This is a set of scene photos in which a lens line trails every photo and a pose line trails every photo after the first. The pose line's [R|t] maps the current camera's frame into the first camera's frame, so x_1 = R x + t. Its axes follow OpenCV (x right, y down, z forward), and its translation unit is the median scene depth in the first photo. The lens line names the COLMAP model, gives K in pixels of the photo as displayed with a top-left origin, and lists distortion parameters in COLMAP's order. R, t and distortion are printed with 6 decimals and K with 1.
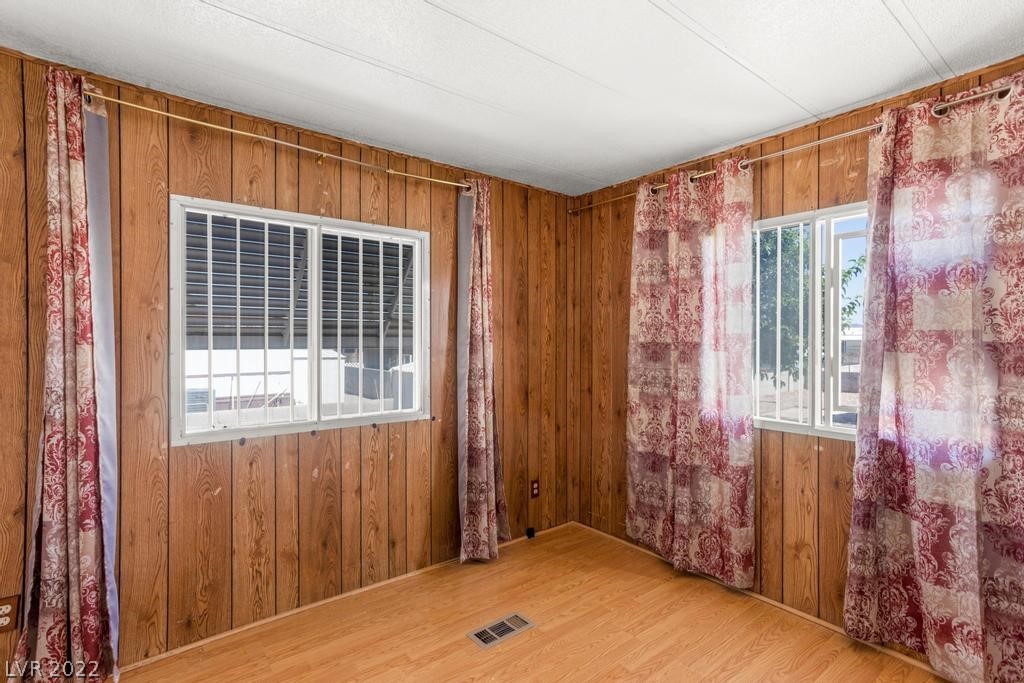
lens RADIAL K [[487.4, 0, 510.0], [0, 487.4, 337.9], [0, 0, 1]] dist [-0.032080, 0.034035]
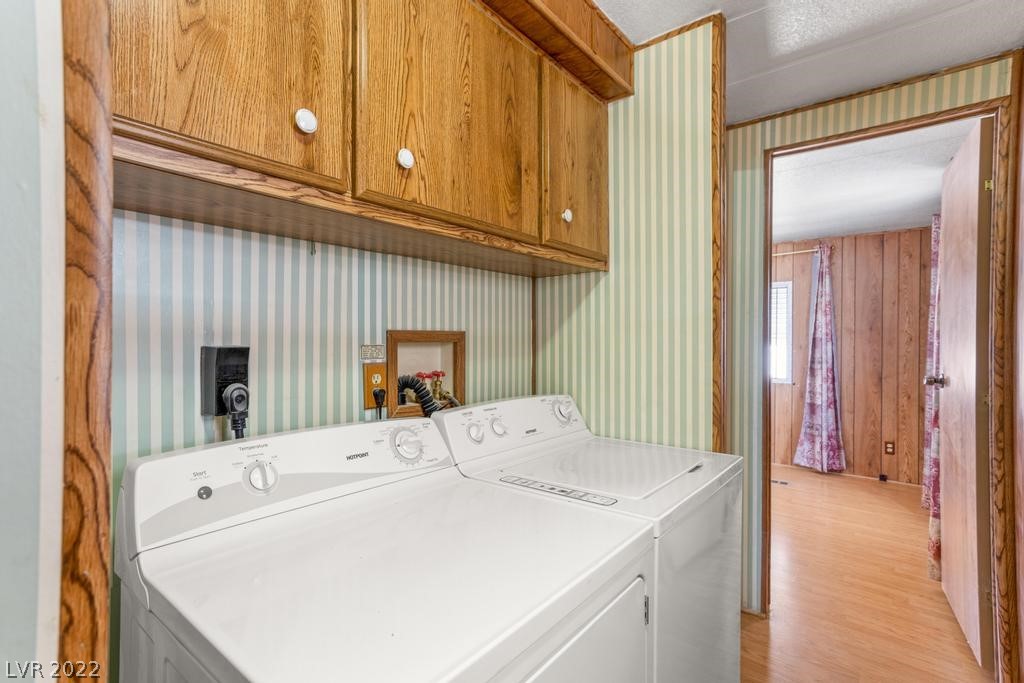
lens RADIAL K [[487.4, 0, 500.1], [0, 487.4, 343.9], [0, 0, 1]] dist [-0.032080, 0.034035]
pose [[0.214486, 0.008420, -0.976691, 1.619091], [-0.001969, 0.999965, 0.008189, 0.004845], [0.976725, 0.000167, 0.214495, -0.533854]]
